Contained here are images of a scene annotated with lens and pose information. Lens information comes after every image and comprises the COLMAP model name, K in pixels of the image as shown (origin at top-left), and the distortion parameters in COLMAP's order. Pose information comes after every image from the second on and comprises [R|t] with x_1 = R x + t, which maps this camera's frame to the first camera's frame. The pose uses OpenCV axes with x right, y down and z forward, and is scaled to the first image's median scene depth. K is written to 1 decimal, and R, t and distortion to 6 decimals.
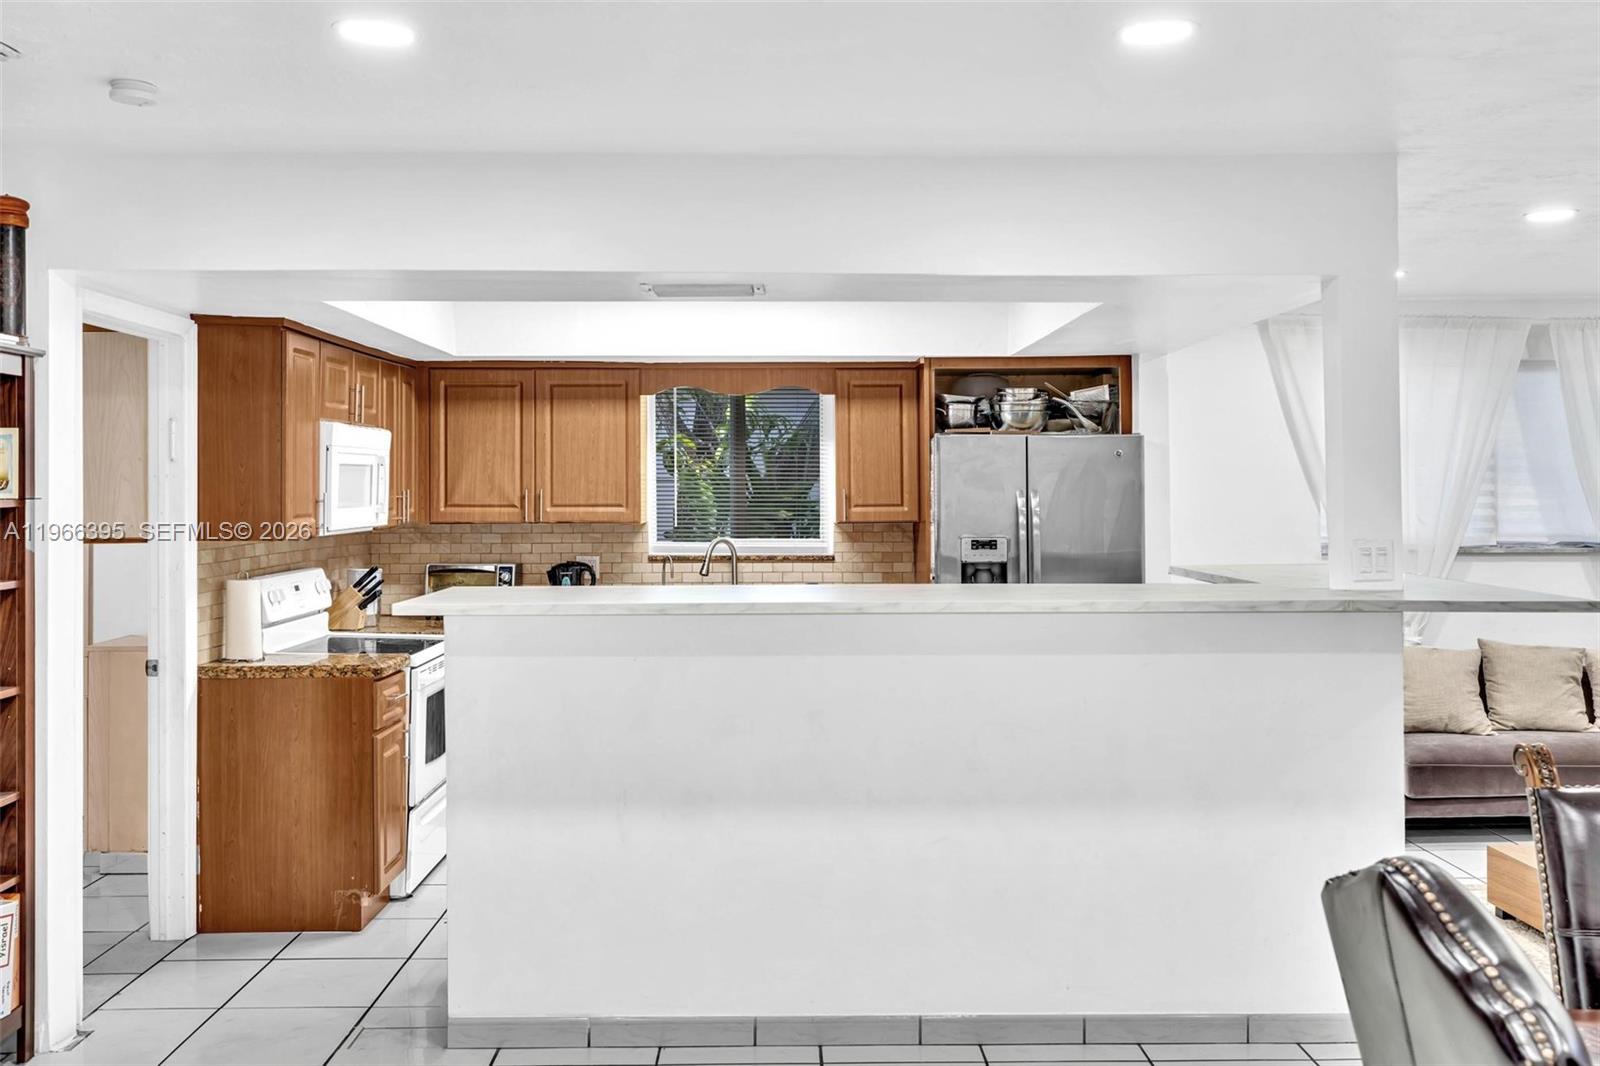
lens RADIAL K [[1405.2, 0, 784.8], [0, 1405.2, 476.5], [0, 0, 1]] dist [-0.004205, -0.002698]
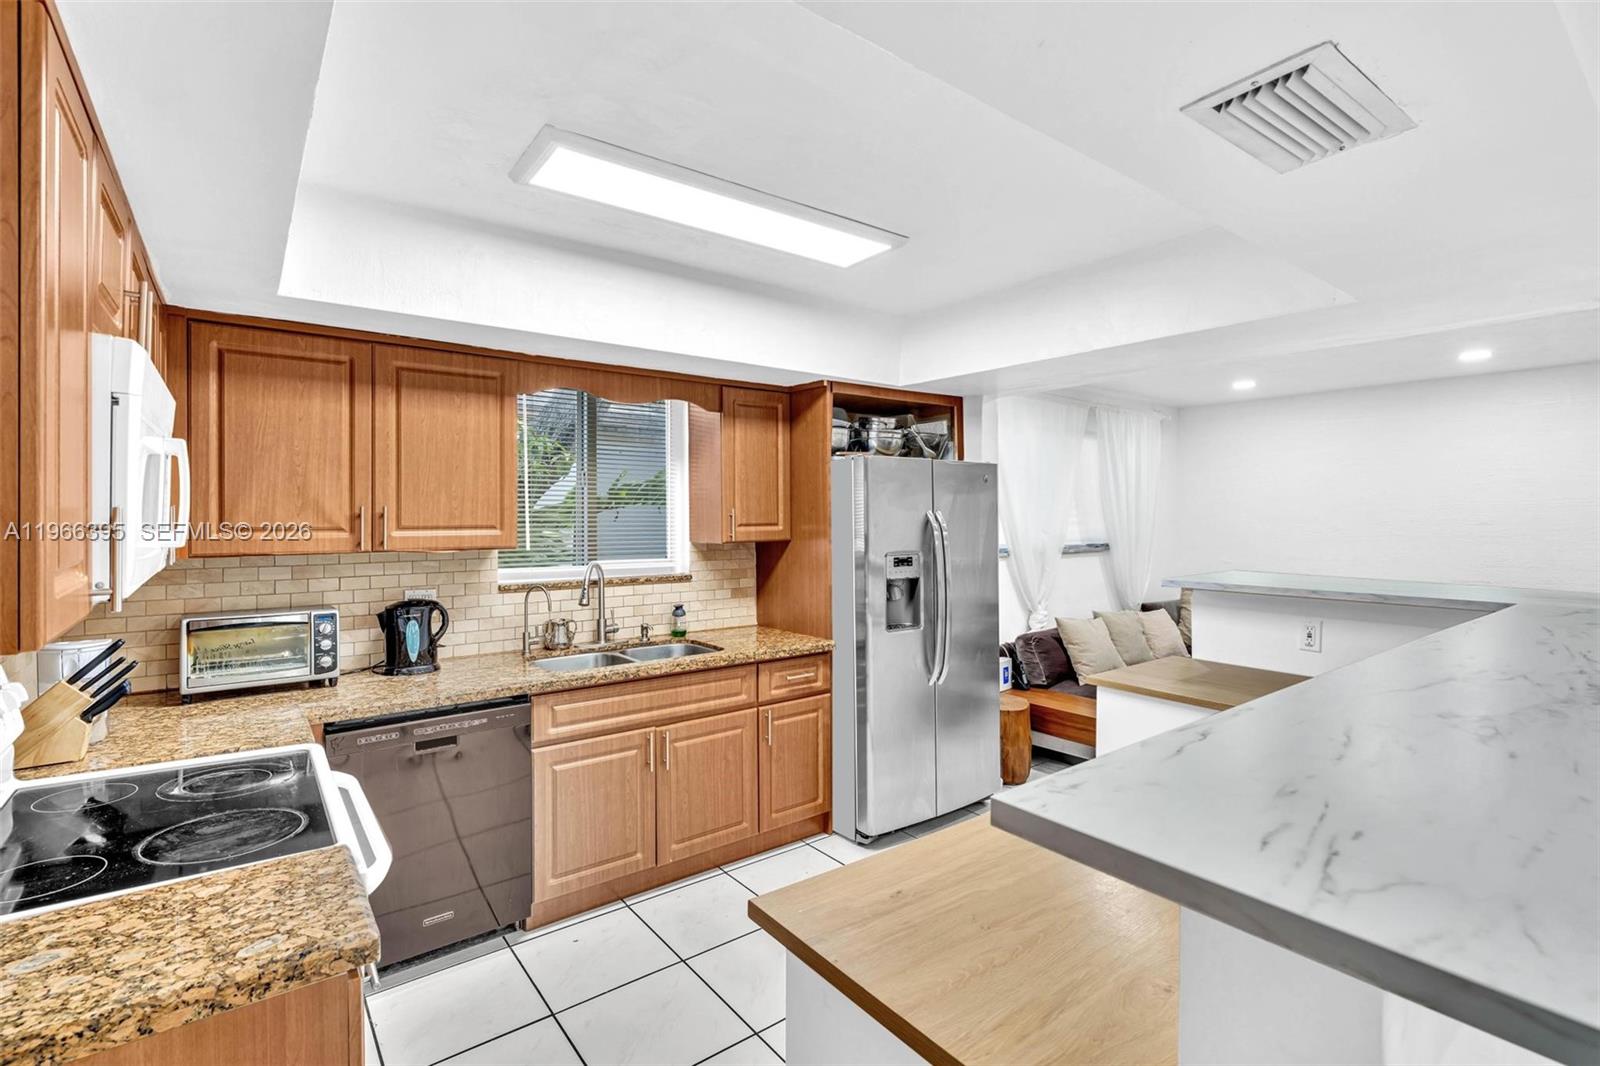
lens RADIAL K [[747.7, 0, 798.9], [0, 747.7, 517.4], [0, 0, 1]] dist [0.003624, 0.000019]
pose [[0.806372, -0.002072, 0.591405, -0.229931], [-0.007405, 0.999880, 0.013600, 0.007916], [-0.591362, -0.015346, 0.806260, 0.550252]]
